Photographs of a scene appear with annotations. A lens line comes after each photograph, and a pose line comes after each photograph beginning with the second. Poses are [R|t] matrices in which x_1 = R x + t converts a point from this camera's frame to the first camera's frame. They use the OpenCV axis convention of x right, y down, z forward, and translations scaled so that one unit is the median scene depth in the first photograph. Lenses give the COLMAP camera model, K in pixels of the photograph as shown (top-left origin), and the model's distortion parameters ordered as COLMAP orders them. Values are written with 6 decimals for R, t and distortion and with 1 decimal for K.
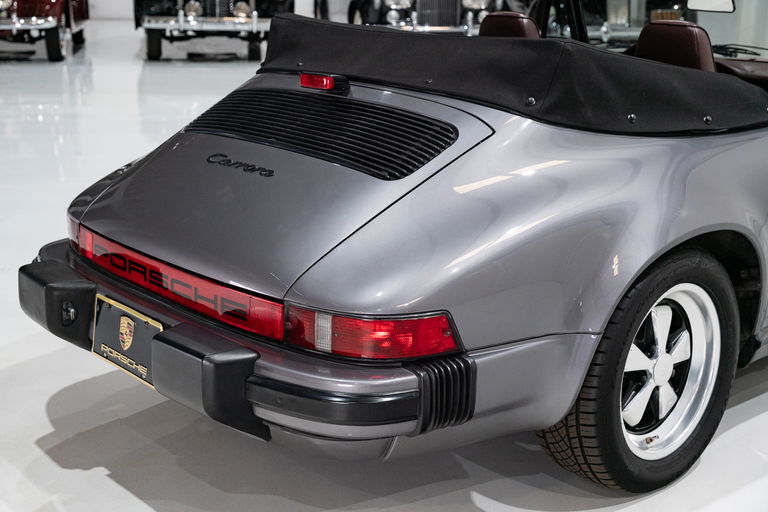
lens RADIAL K [[1107.6, 0, 390.2], [0, 1107.6, 253.0], [0, 0, 1]] dist [0.024807, 0.000000]
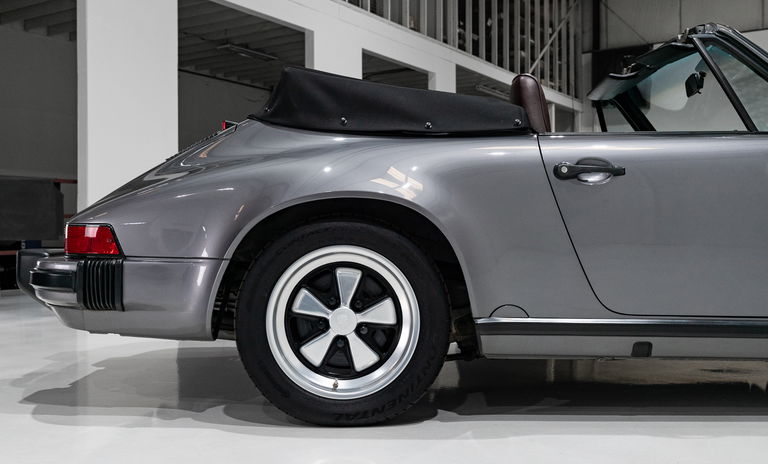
lens RADIAL K [[799.5, 0, 376.9], [0, 799.5, 230.5], [0, 0, 1]] dist [0.022366, 0.000000]
pose [[0.736154, -0.018929, -0.676549, 0.899199], [-0.164685, 0.964556, -0.206181, 0.191957], [0.656472, 0.263199, 0.706945, 0.417076]]
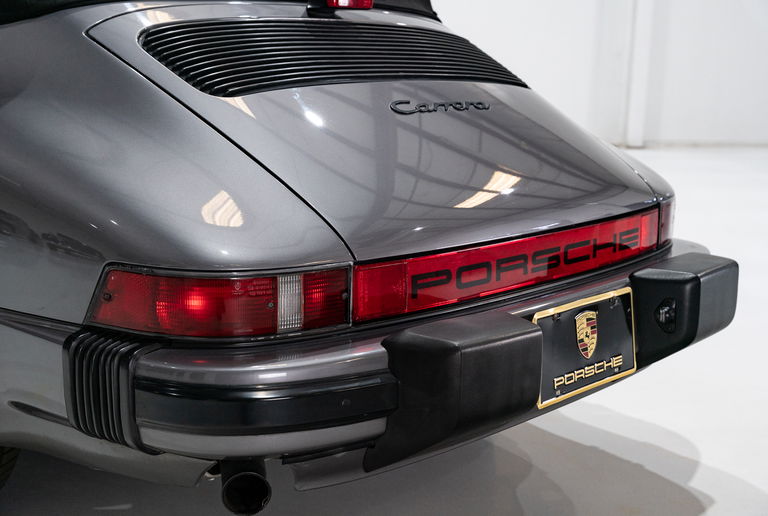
lens RADIAL K [[1107.6, 0, 387.1], [0, 1107.6, 256.0], [0, 0, 1]] dist [0.024807, 0.000000]
pose [[-0.100277, -0.212641, 0.971971, -0.905266], [0.235023, 0.944188, 0.230810, -0.170761], [-0.966803, 0.251581, -0.044704, 1.134597]]
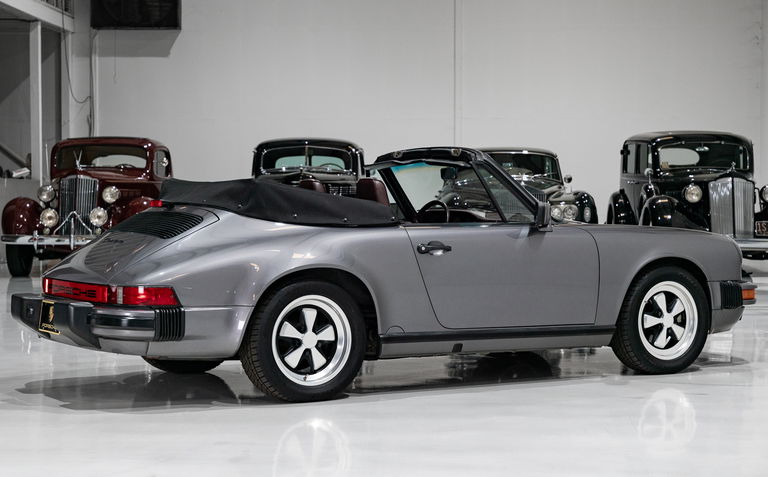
lens RADIAL K [[1643.8, 0, 380.3], [0, 1643.8, 235.5], [0, 0, 1]] dist [0.102964, 0.000000]
pose [[0.979081, -0.011727, -0.203132, 1.025502], [-0.036741, 0.971737, -0.233188, 0.640090], [0.200126, 0.235773, 0.950979, -1.926555]]
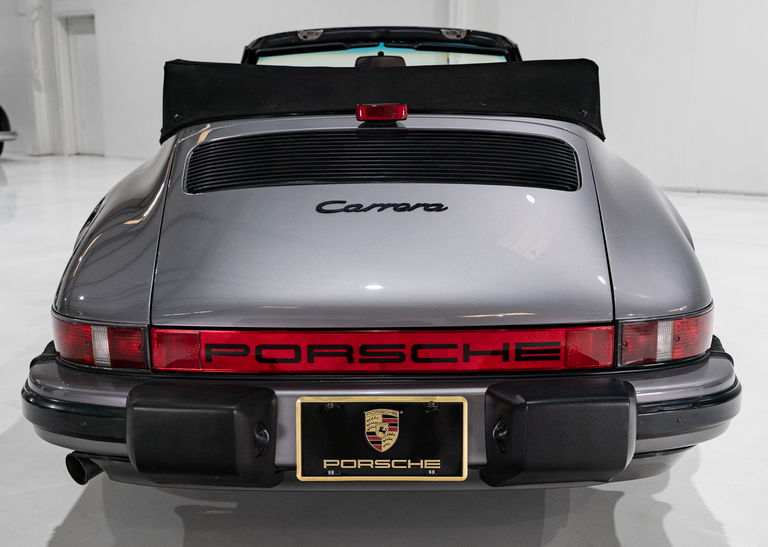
lens RADIAL K [[858.7, 0, 390.5], [0, 858.7, 253.7], [0, 0, 1]] dist [-0.007328, 0.000000]
pose [[0.671173, -0.161808, 0.723426, -0.642248], [0.213135, 0.976803, 0.020740, -0.058321], [-0.710000, 0.140267, 0.690091, 0.559690]]
